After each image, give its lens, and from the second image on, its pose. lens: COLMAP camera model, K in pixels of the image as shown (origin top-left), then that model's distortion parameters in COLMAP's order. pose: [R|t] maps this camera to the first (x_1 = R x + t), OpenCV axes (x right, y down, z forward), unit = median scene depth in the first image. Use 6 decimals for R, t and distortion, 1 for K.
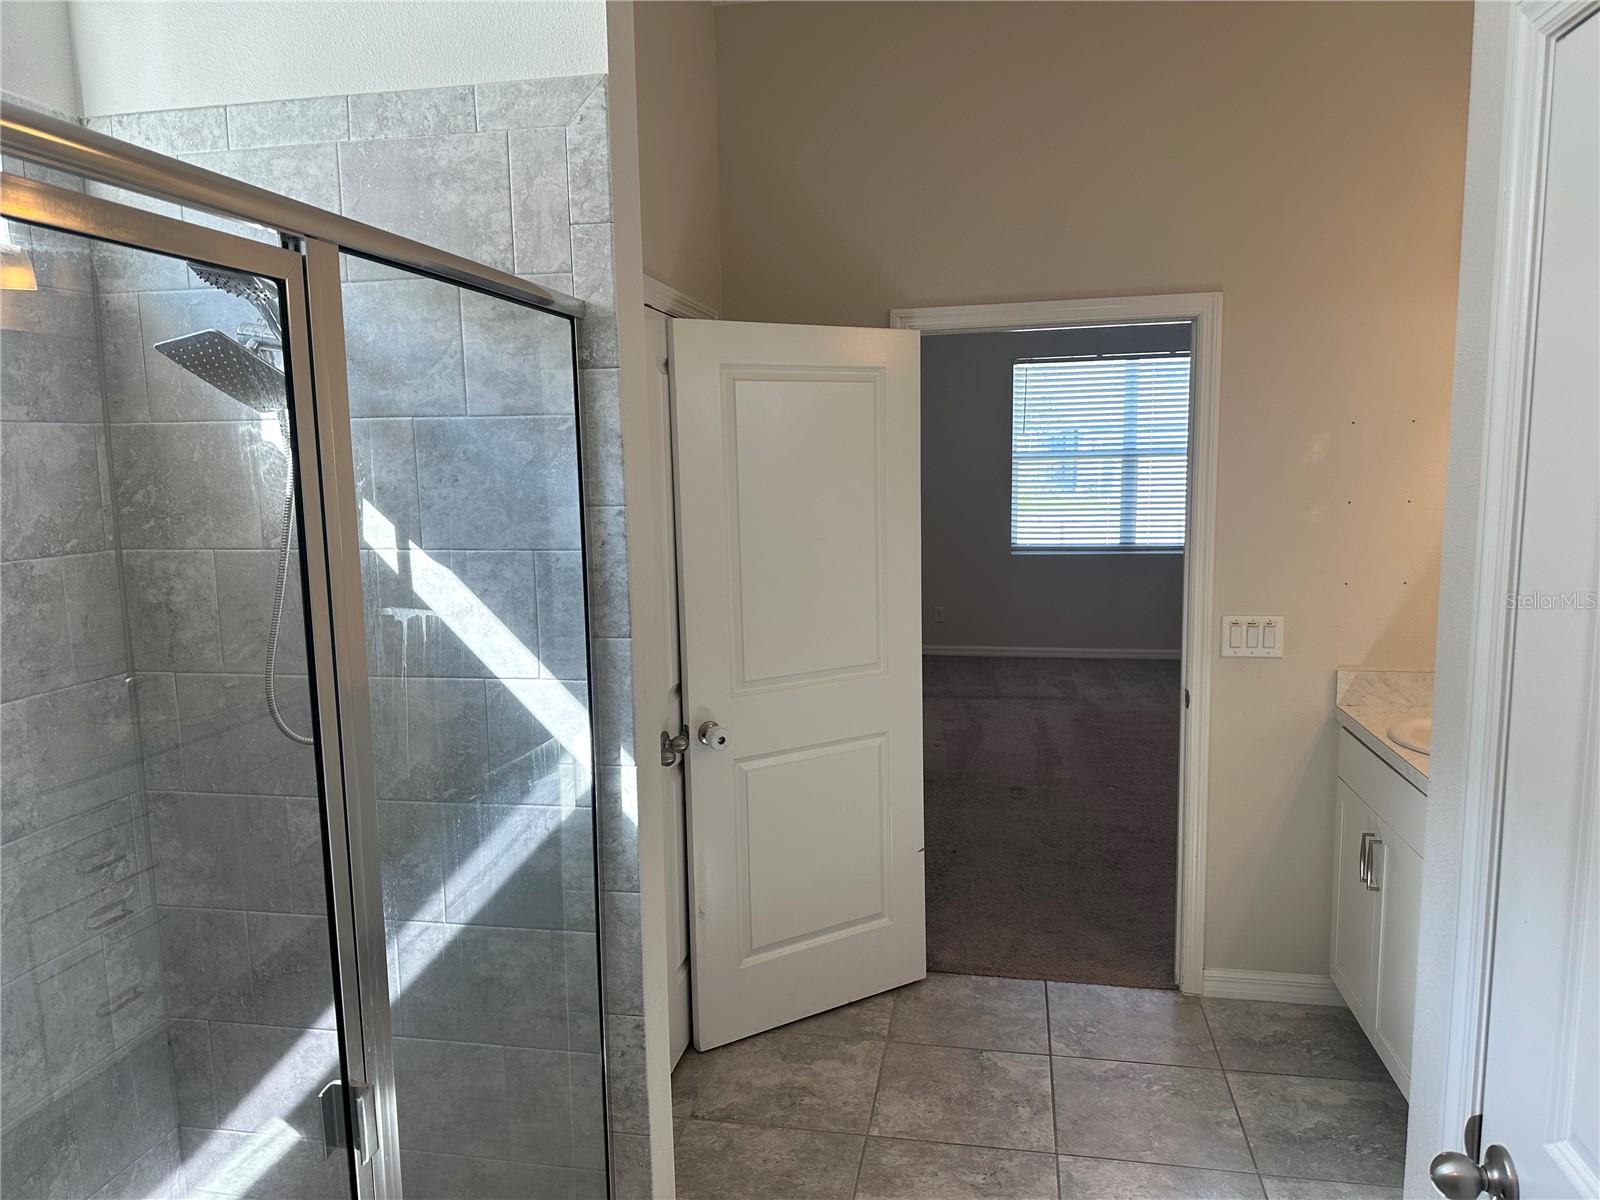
lens RADIAL K [[1123.7, 0, 794.3], [0, 1123.7, 605.0], [0, 0, 1]] dist [0.037885, -0.012429]
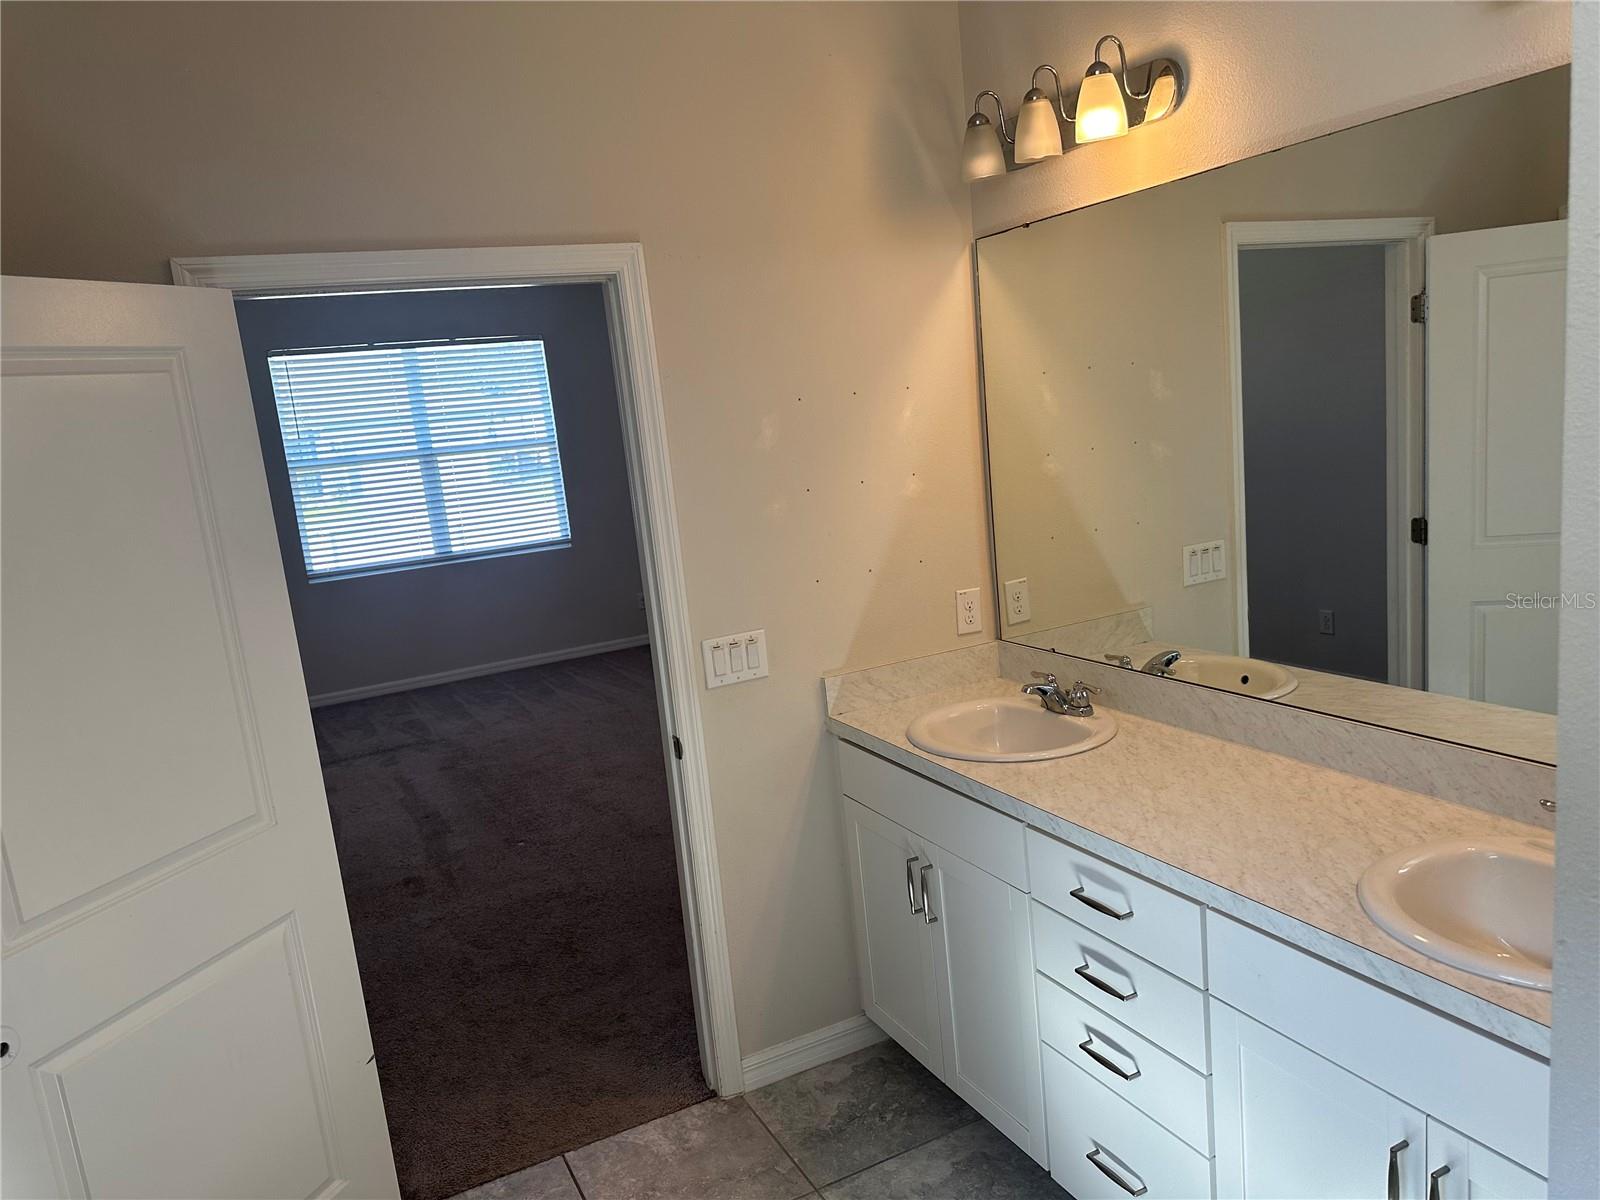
lens RADIAL K [[1123.7, 0, 794.3], [0, 1123.7, 602.3], [0, 0, 1]] dist [0.037885, -0.012429]
pose [[0.793533, -0.164340, 0.585916, -0.038526], [0.163627, 0.985006, 0.054671, -0.048459], [-0.586115, 0.052488, 0.808526, 0.282798]]
